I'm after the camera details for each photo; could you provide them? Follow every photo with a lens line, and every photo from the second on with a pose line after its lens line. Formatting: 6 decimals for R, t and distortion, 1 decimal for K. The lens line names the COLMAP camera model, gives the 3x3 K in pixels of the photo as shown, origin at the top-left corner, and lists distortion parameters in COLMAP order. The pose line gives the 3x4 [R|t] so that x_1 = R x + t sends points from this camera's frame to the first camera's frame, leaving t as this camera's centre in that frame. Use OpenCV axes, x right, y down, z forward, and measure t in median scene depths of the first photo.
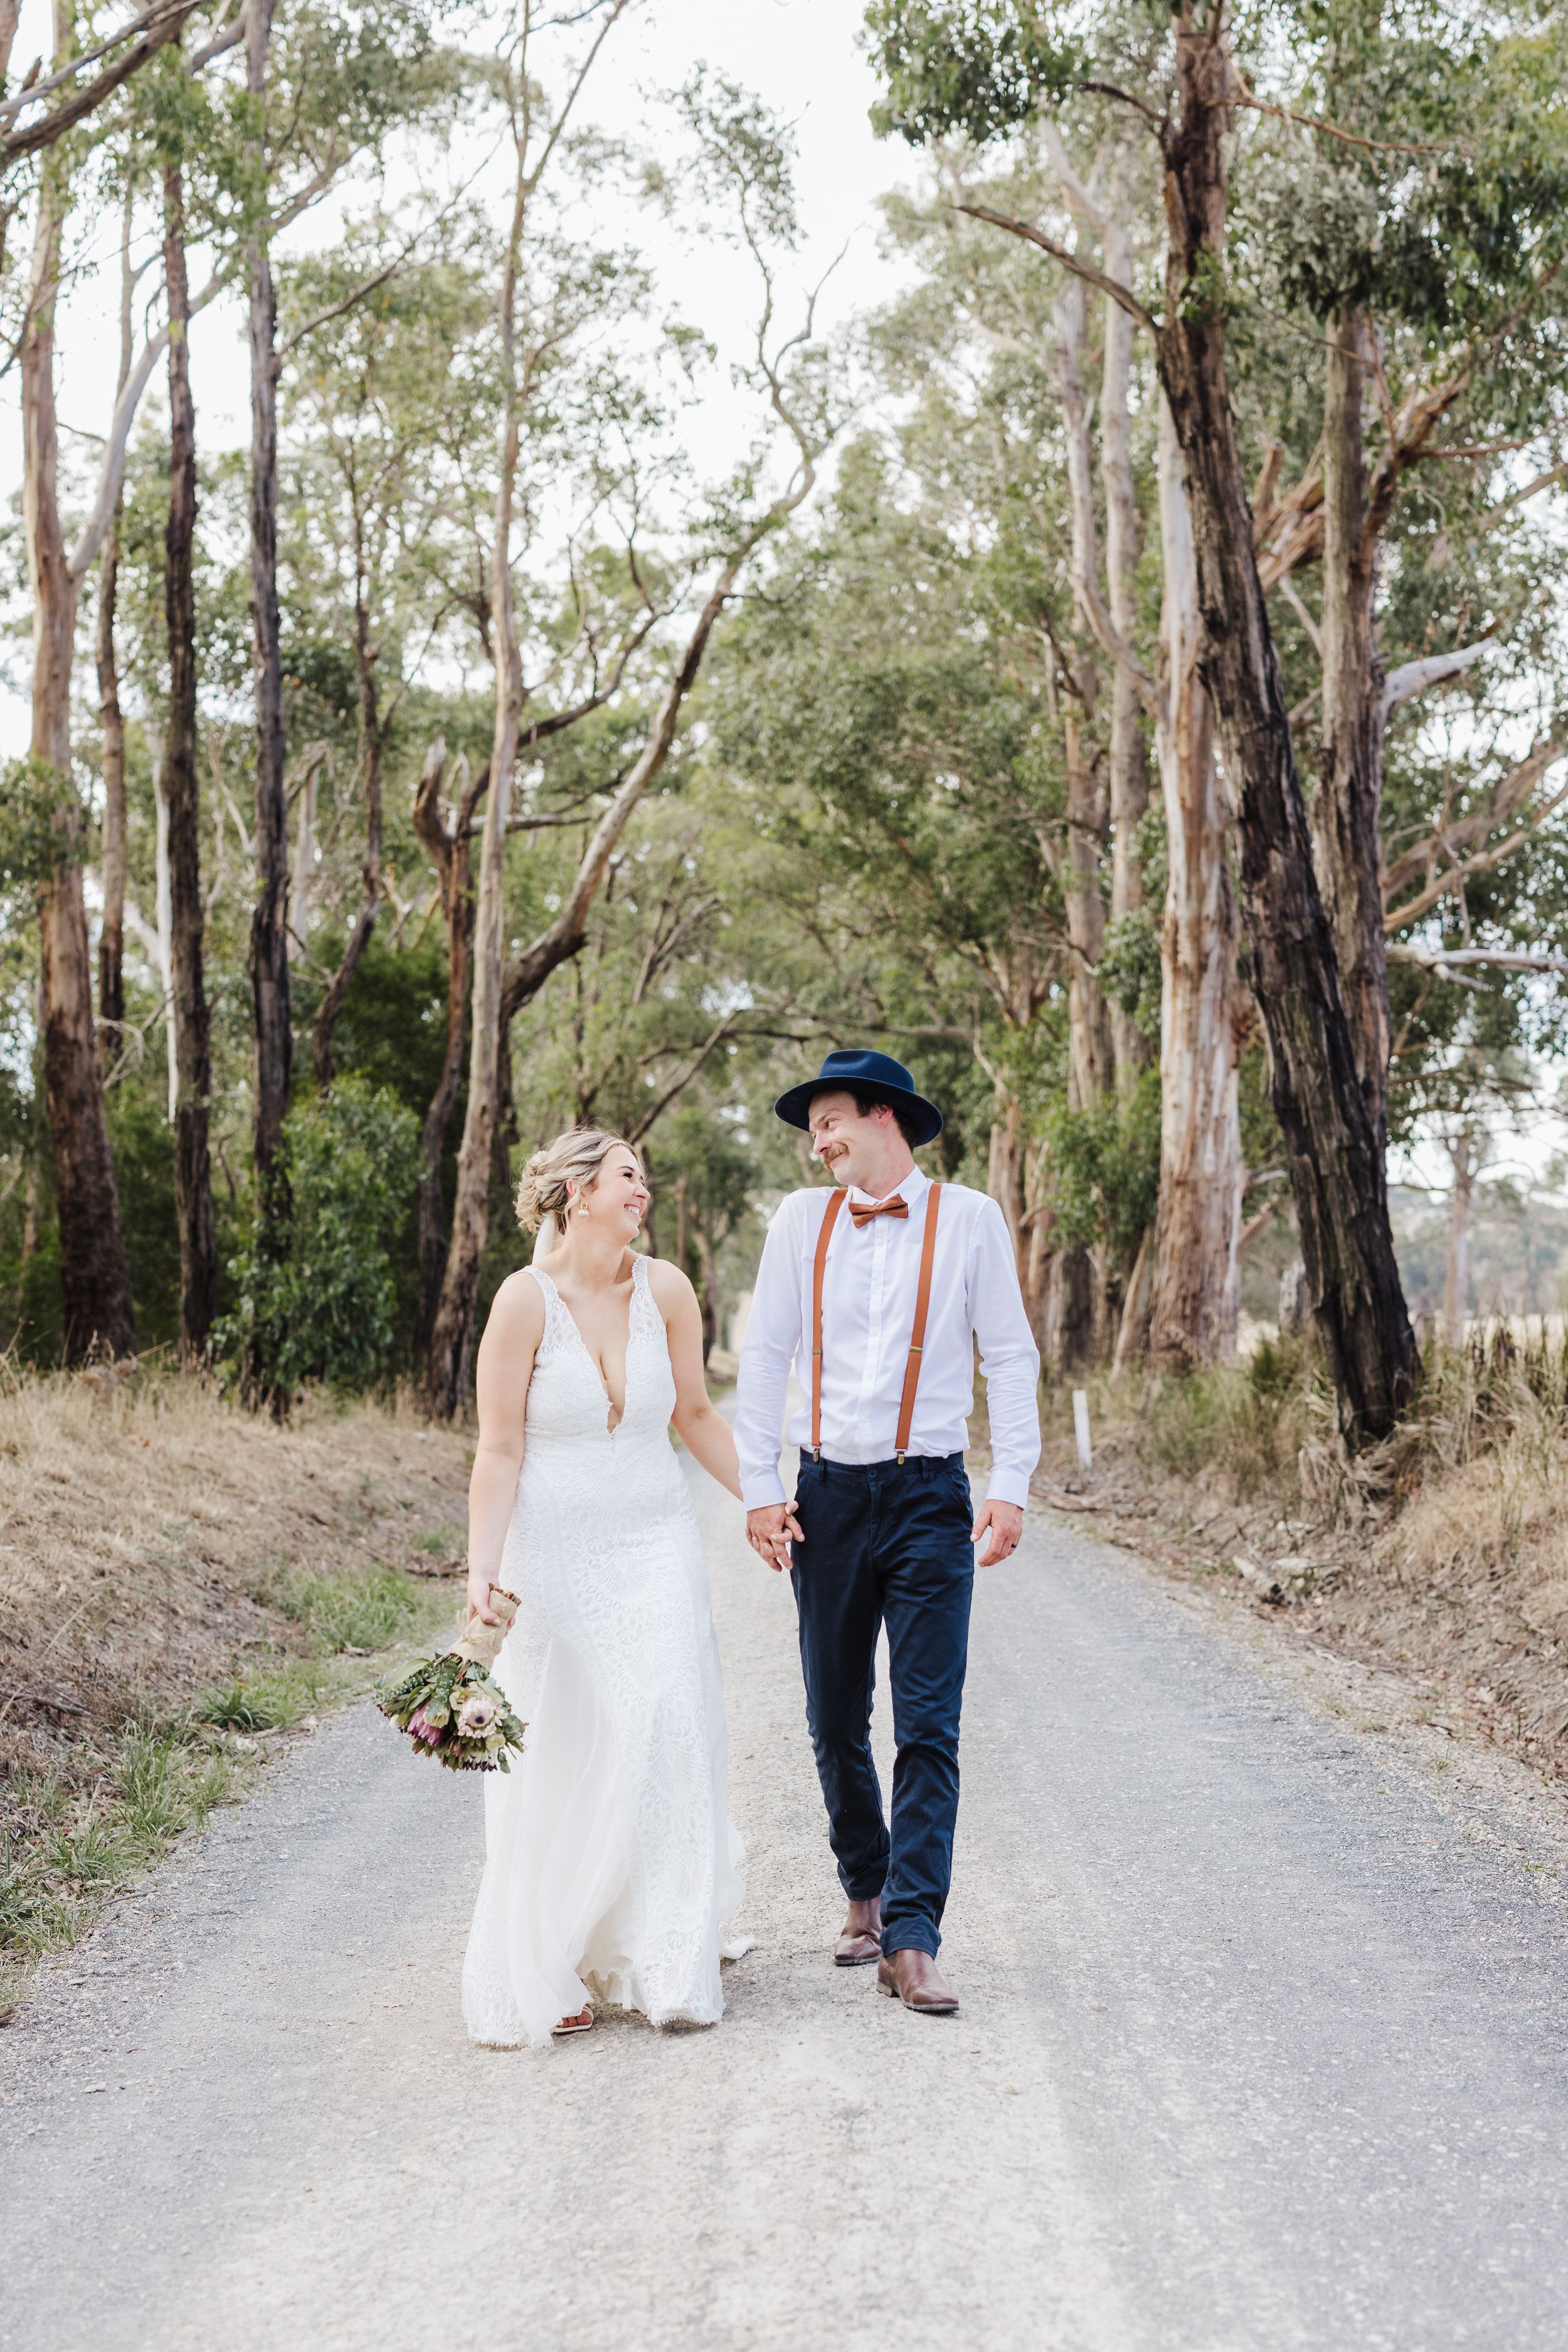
lens RADIAL K [[3416.1, 0, 784.0], [0, 3416.1, 1176.0], [0, 0, 1]] dist [0.002744, -0.000808]
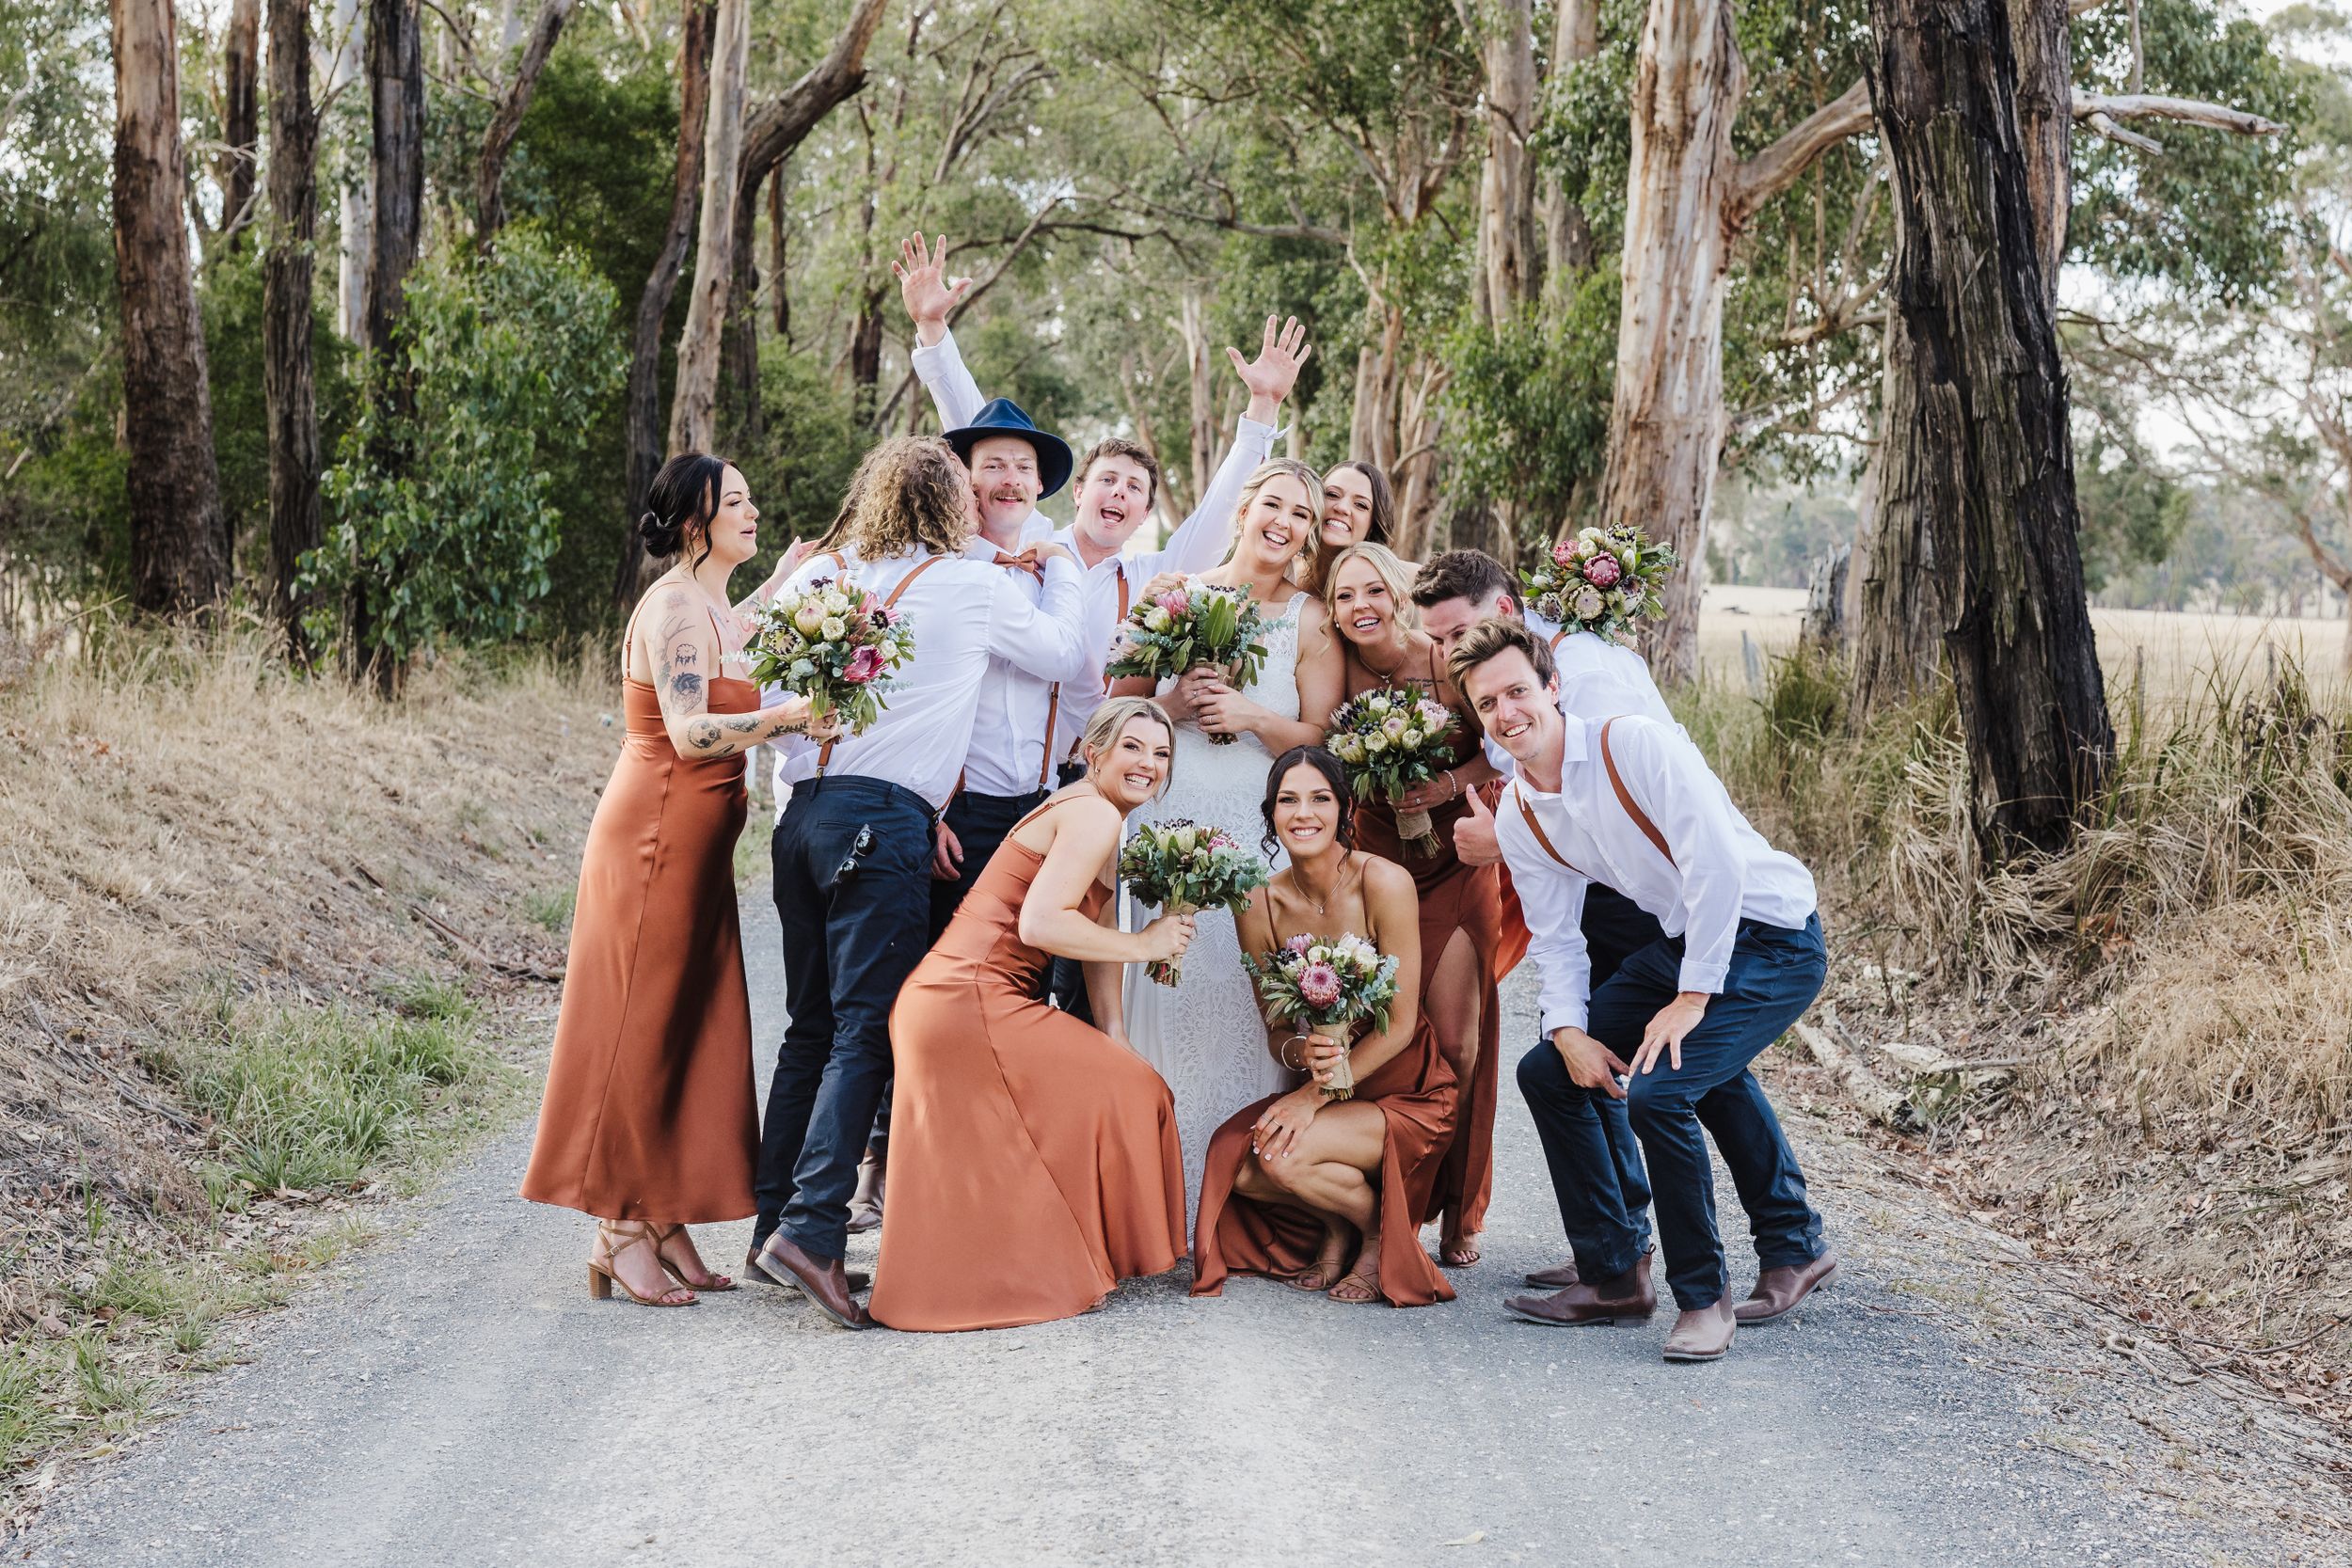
lens RADIAL K [[3838.6, 0, 1176.0], [0, 3838.6, 784.0], [0, 0, 1]] dist [-0.003660, 0.021537]
pose [[0.998723, 0.044898, 0.023168, -0.000147], [-0.046962, 0.994080, 0.097980, 0.002436], [-0.018632, -0.098943, 0.994919, 0.164243]]
